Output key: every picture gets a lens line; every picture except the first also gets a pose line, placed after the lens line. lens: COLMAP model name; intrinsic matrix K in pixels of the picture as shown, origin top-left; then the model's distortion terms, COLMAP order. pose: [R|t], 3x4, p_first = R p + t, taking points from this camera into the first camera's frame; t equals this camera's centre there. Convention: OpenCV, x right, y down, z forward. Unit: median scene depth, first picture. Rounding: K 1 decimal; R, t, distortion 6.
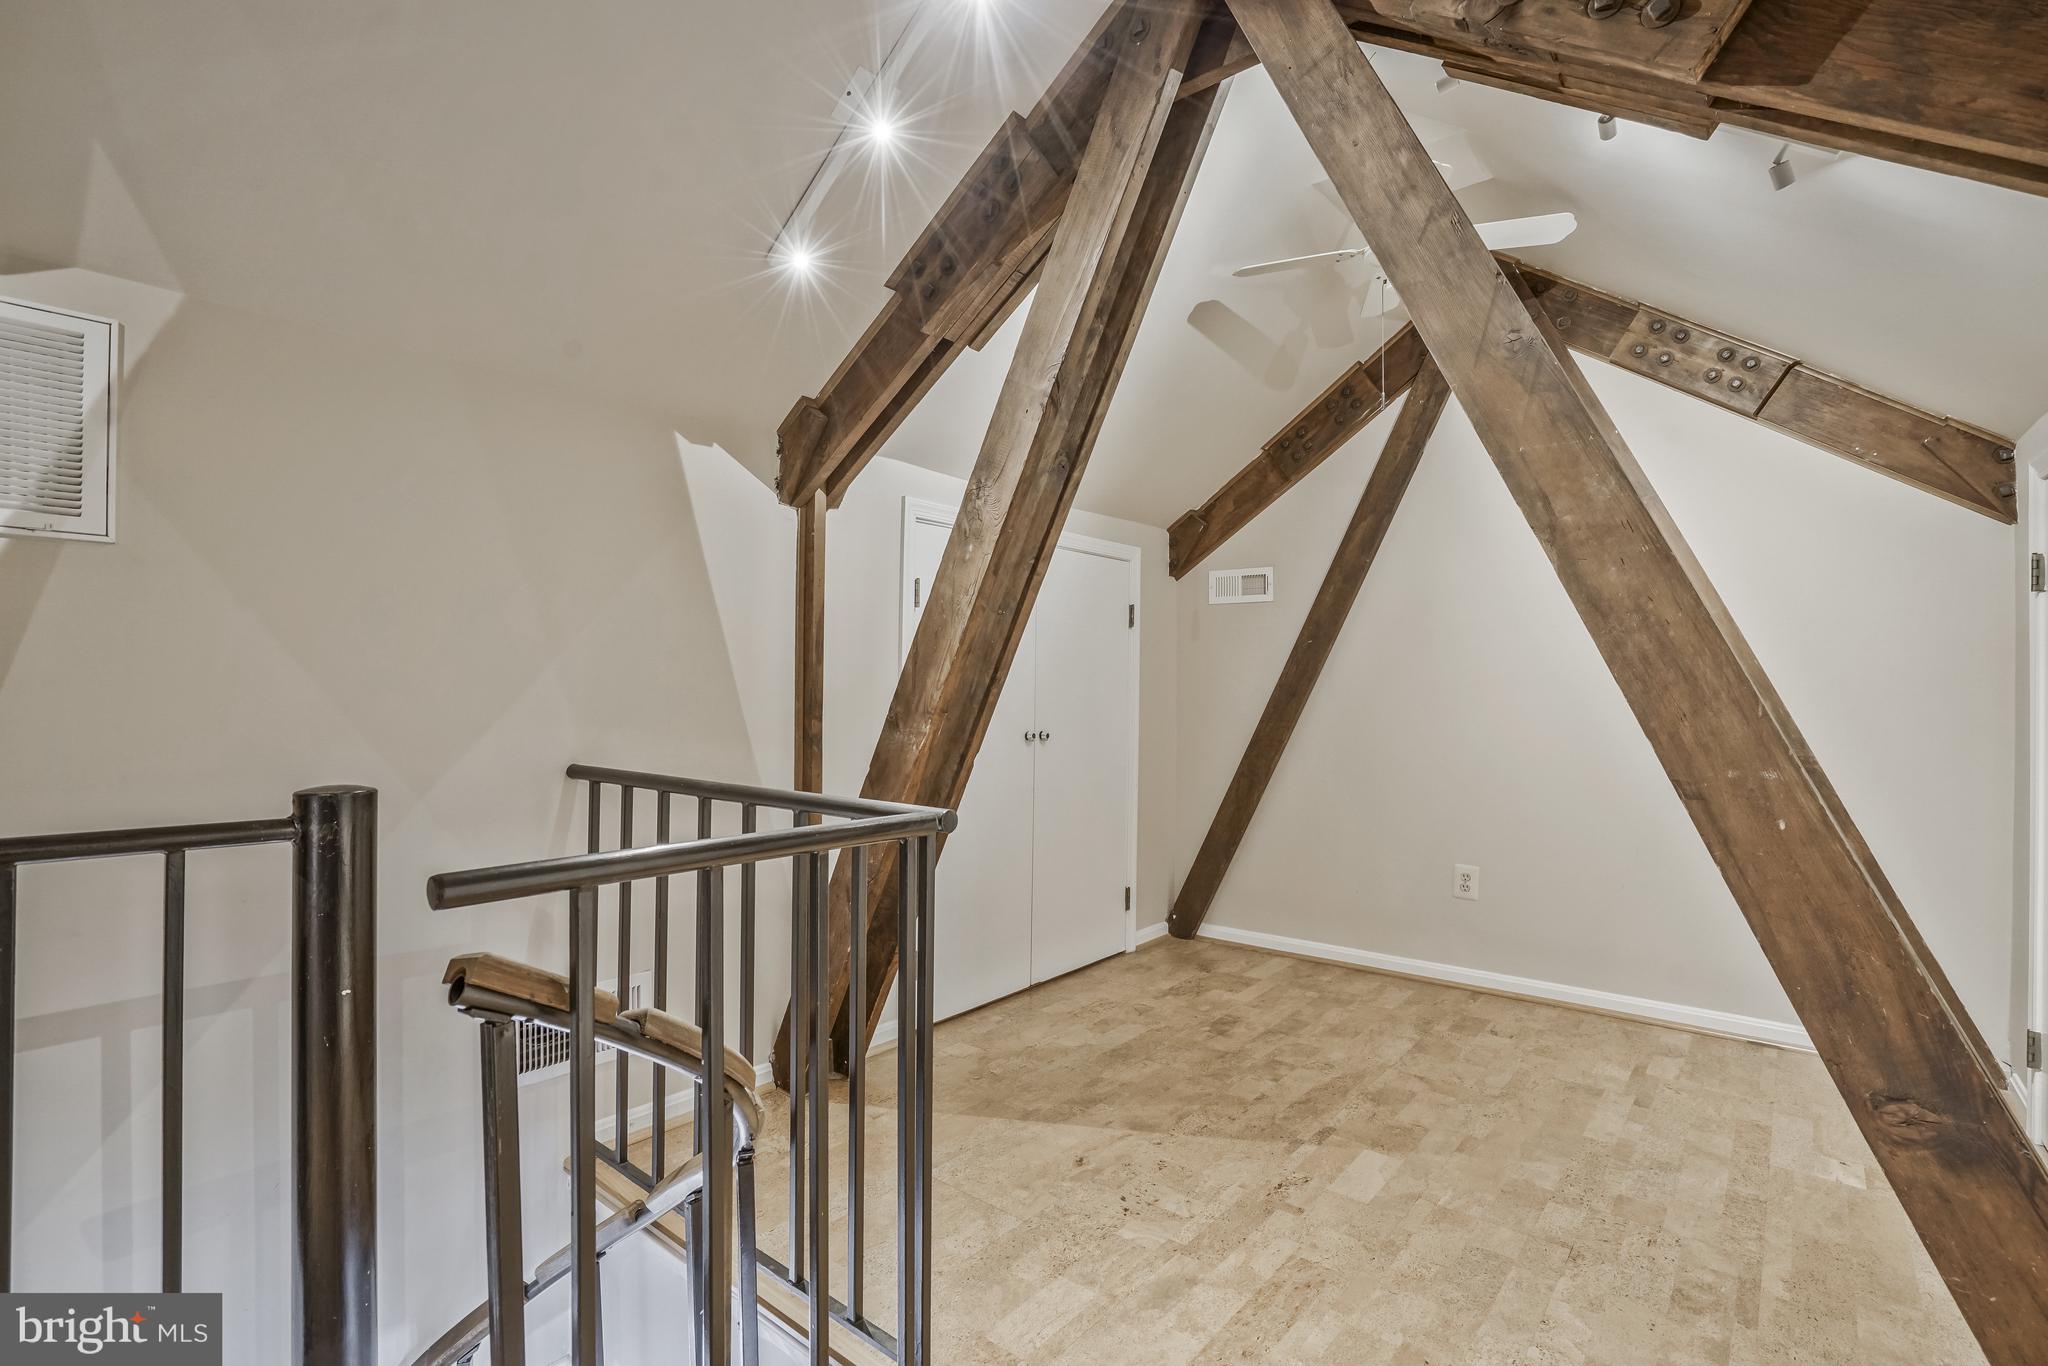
lens RADIAL K [[932.1, 0, 1008.6], [0, 932.1, 685.1], [0, 0, 1]] dist [-0.040689, 0.011739]
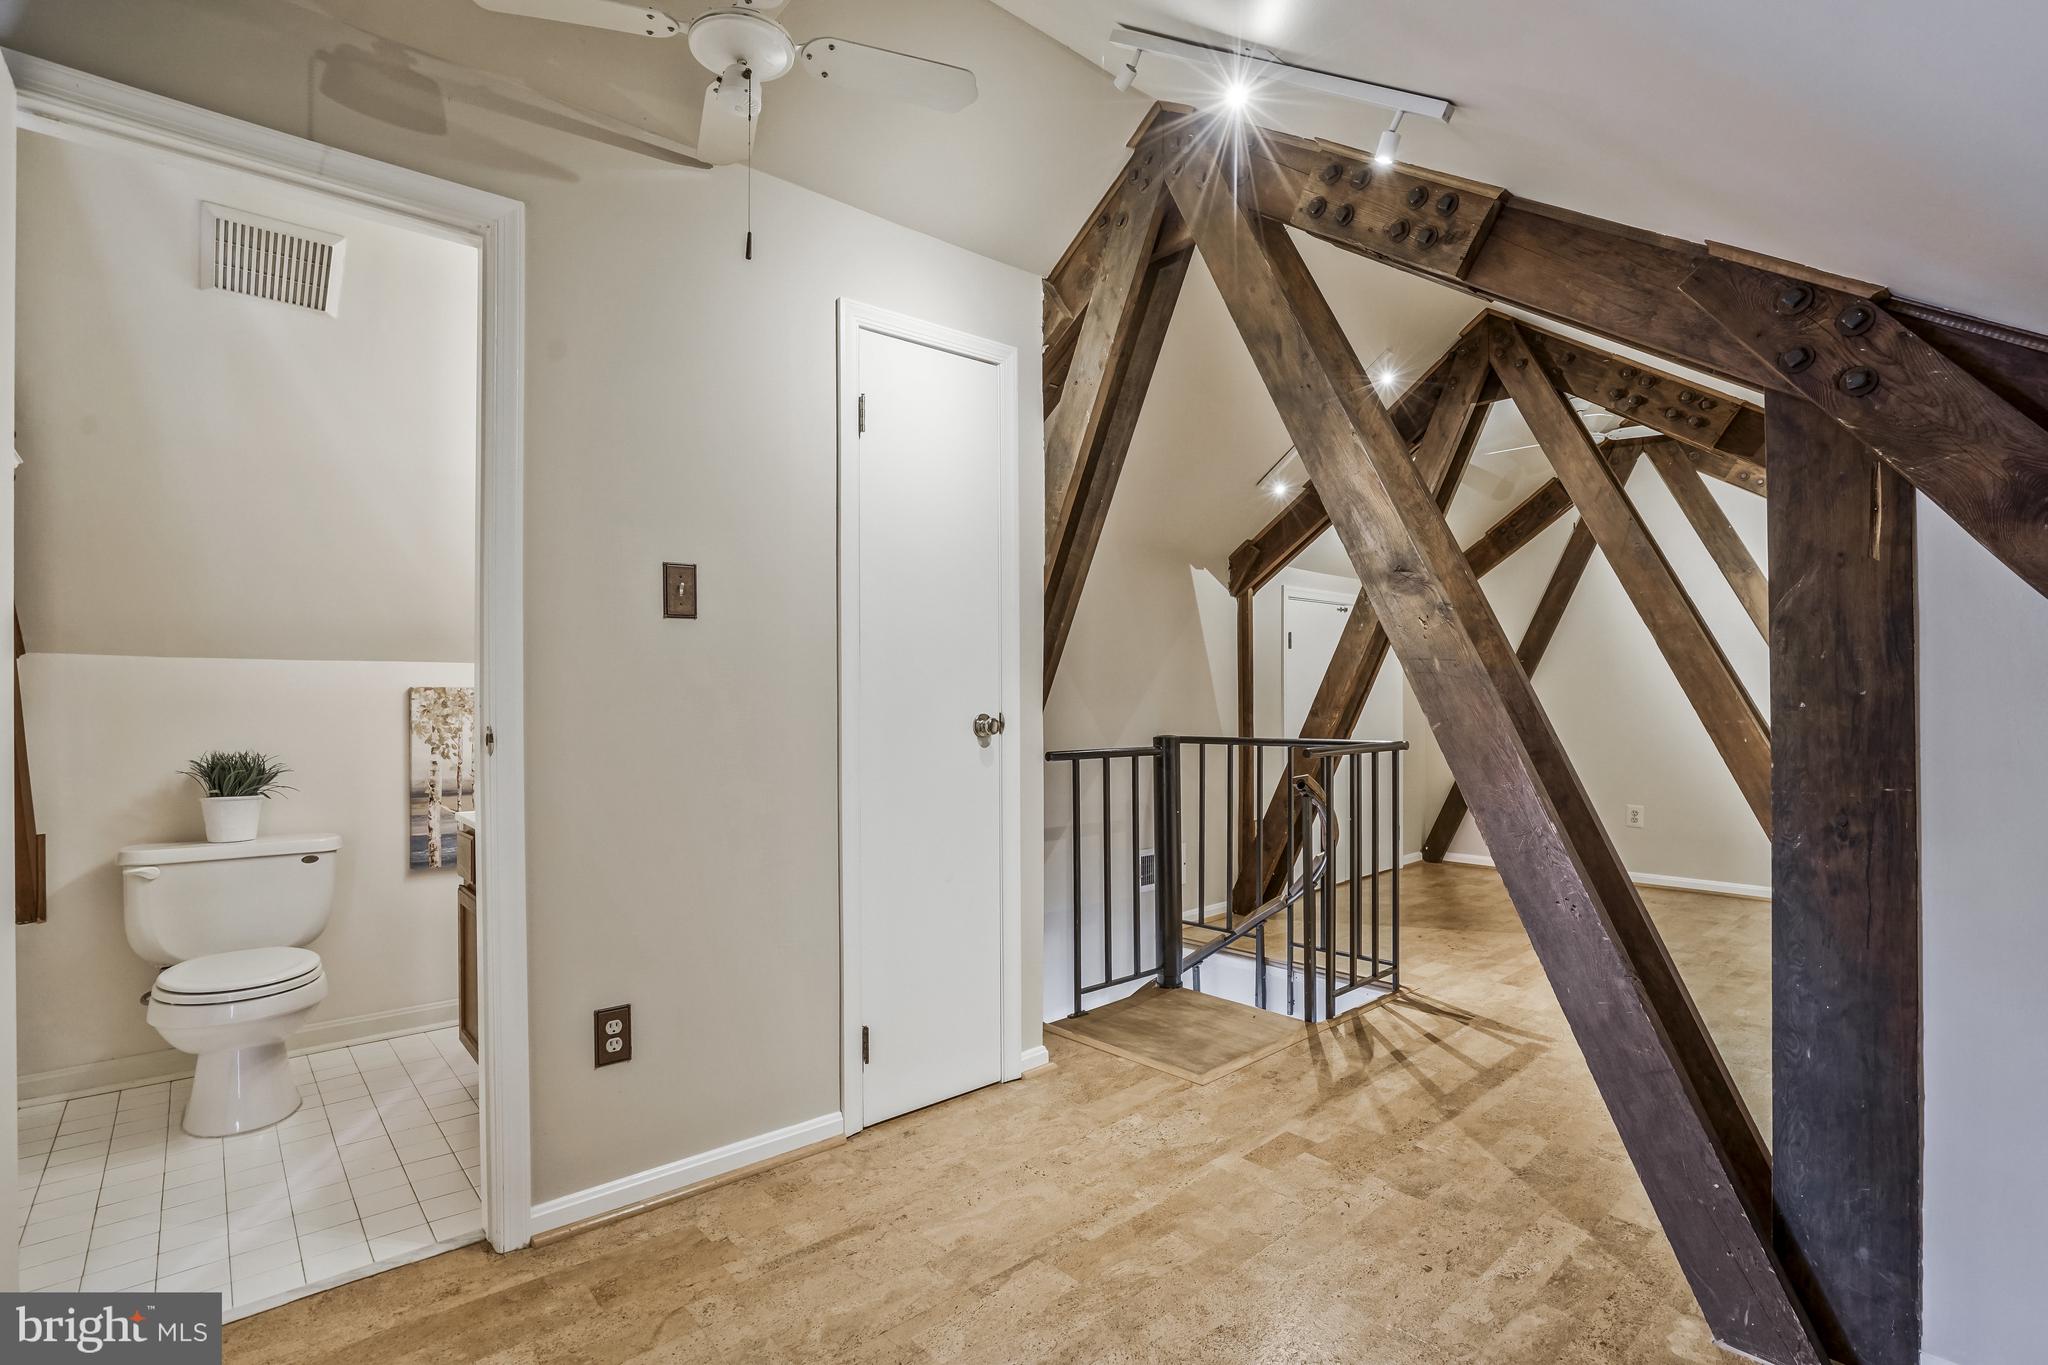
lens RADIAL K [[932.1, 0, 1029.9], [0, 932.1, 691.3], [0, 0, 1]] dist [-0.040689, 0.011739]
pose [[0.990201, -0.016978, -0.138617, -0.422594], [0.016418, 0.999852, -0.005184, -0.004789], [0.138684, 0.002858, 0.990333, -0.963549]]
